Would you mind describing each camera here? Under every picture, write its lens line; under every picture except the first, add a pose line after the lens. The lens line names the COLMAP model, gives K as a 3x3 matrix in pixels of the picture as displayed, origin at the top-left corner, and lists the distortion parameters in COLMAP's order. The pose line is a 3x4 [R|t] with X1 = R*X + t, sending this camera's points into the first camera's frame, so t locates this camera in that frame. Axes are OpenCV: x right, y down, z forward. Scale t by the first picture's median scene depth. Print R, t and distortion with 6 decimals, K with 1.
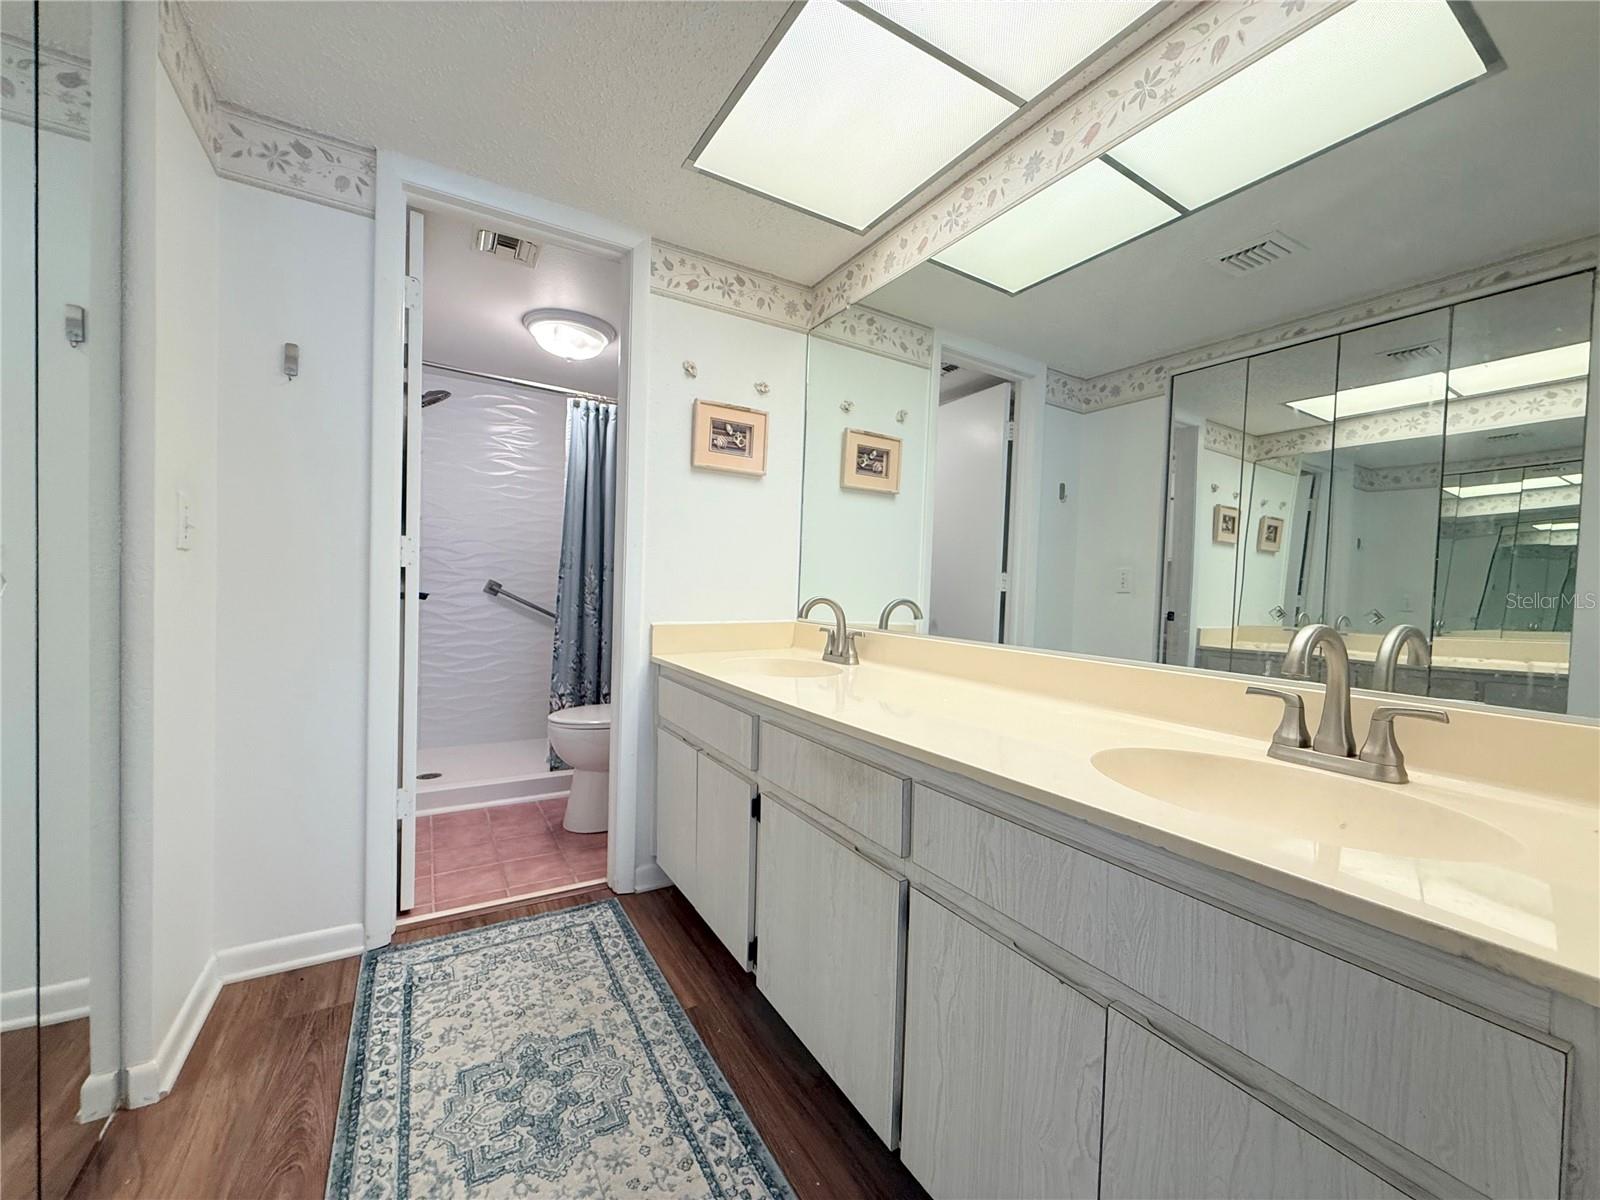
lens RADIAL K [[634.8, 0, 794.9], [0, 634.8, 603.4], [0, 0, 1]] dist [-0.003329, -0.000003]
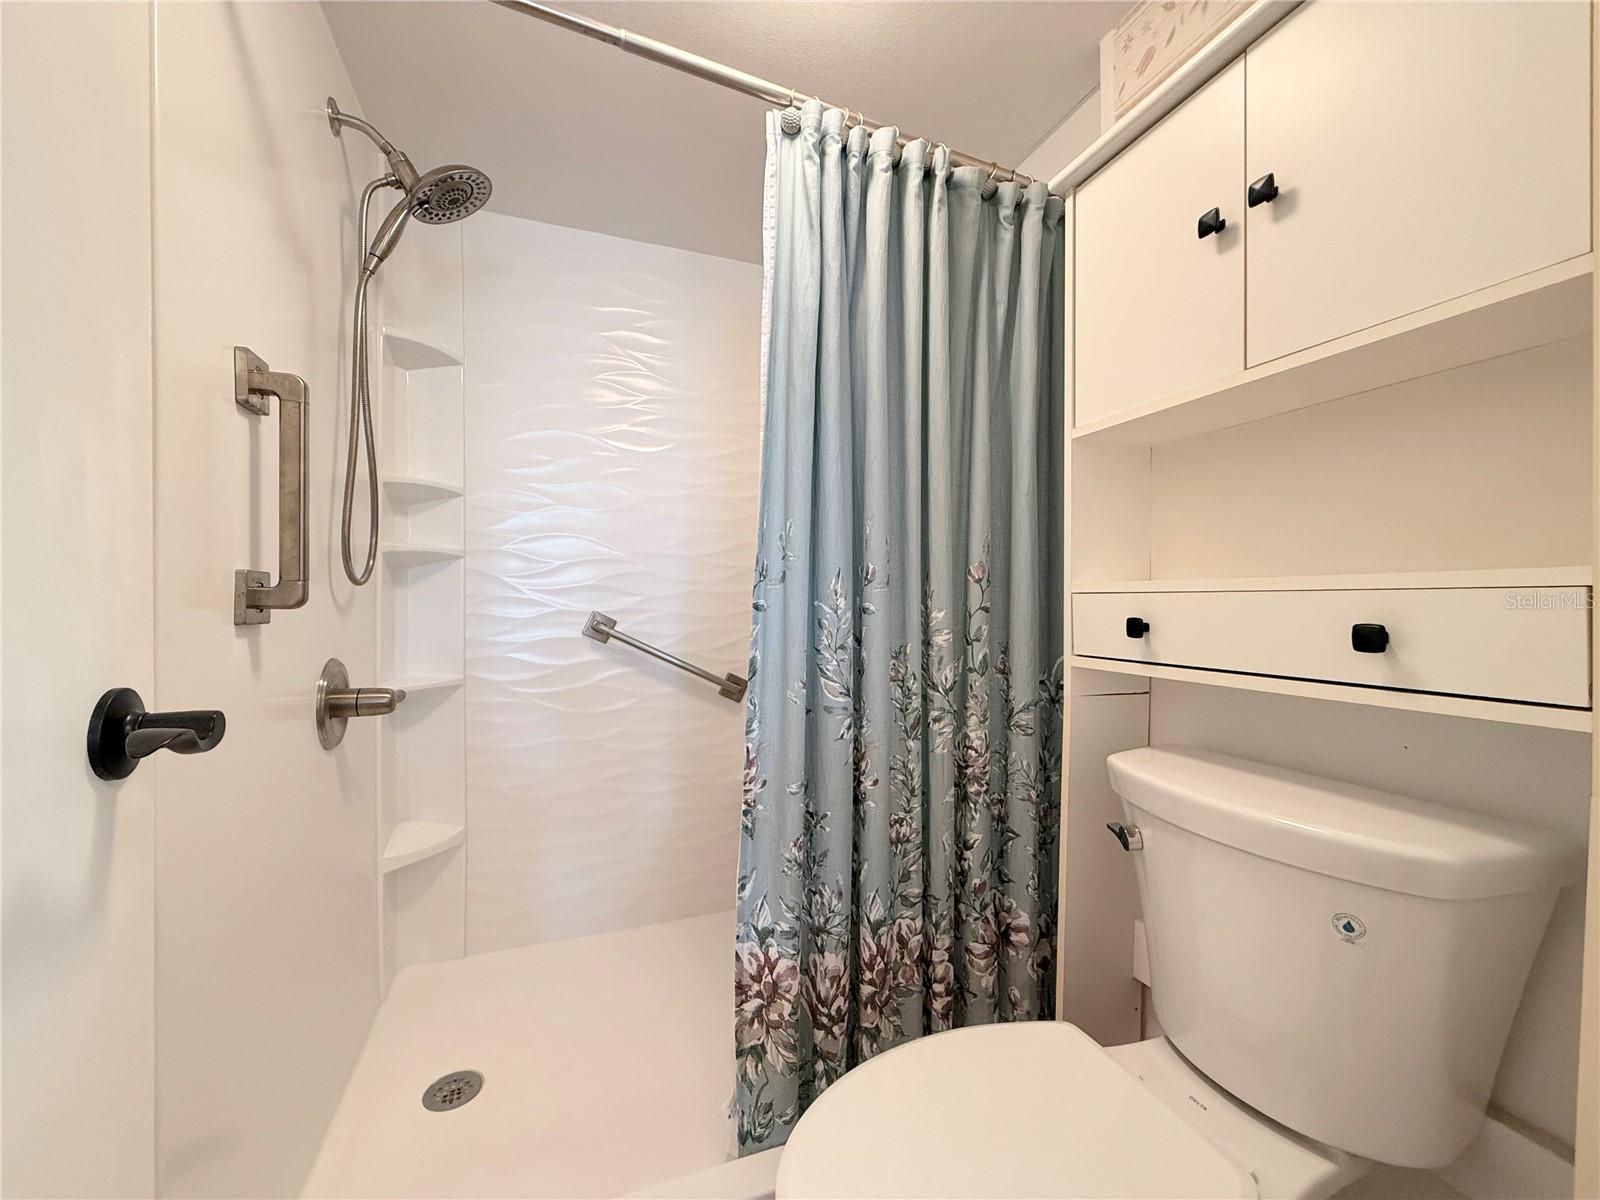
lens RADIAL K [[634.8, 0, 804.1], [0, 634.8, 603.2], [0, 0, 1]] dist [-0.003329, -0.000003]
pose [[0.984784, -0.026505, -0.171748, -0.277210], [0.021752, 0.999328, -0.029495, -0.031010], [0.172414, 0.025310, 0.984699, 0.639981]]
